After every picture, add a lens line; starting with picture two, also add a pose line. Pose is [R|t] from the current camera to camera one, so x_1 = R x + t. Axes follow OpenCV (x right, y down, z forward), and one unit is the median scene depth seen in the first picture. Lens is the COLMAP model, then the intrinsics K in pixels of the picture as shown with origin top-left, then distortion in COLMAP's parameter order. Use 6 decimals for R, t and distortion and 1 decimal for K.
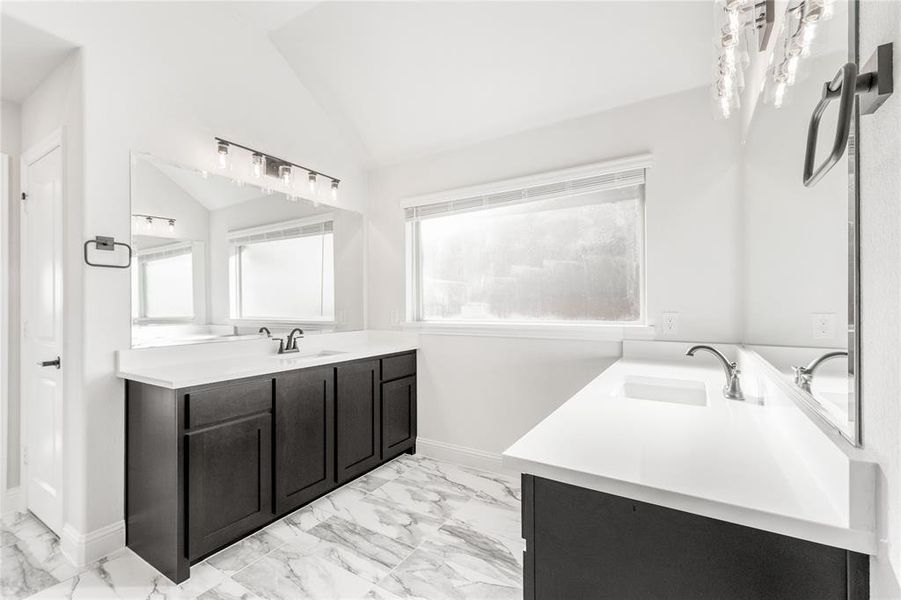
lens RADIAL K [[380.6, 0, 450.0], [0, 380.6, 305.9], [0, 0, 1]] dist [0.001245, 0.000811]
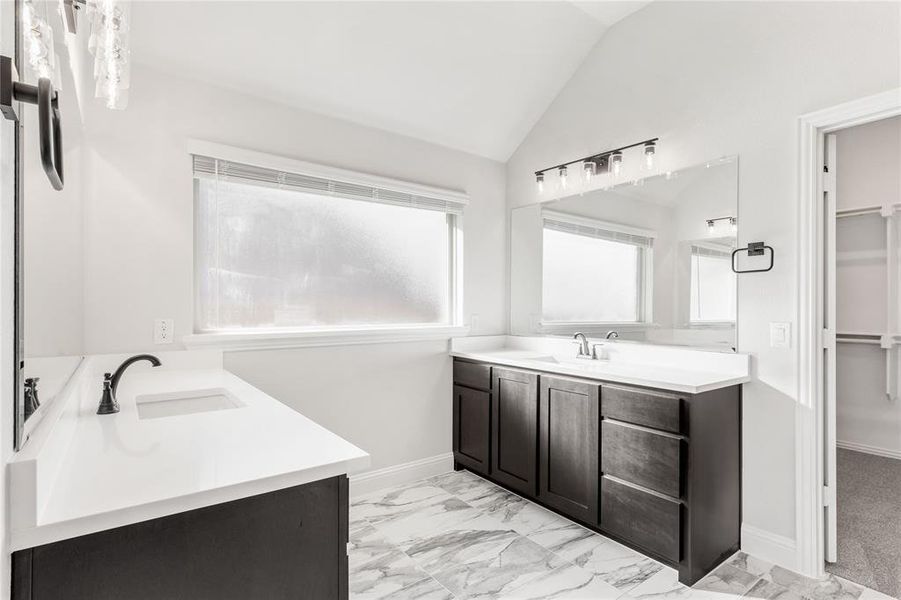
lens RADIAL K [[439.6, 0, 445.5], [0, 439.6, 304.1], [0, 0, 1]] dist [-0.006805, -0.000262]
pose [[0.388535, 0.013230, 0.921339, -0.928744], [0.000395, 0.999894, -0.014524, 0.002957], [-0.921434, 0.006007, 0.388489, 0.496089]]
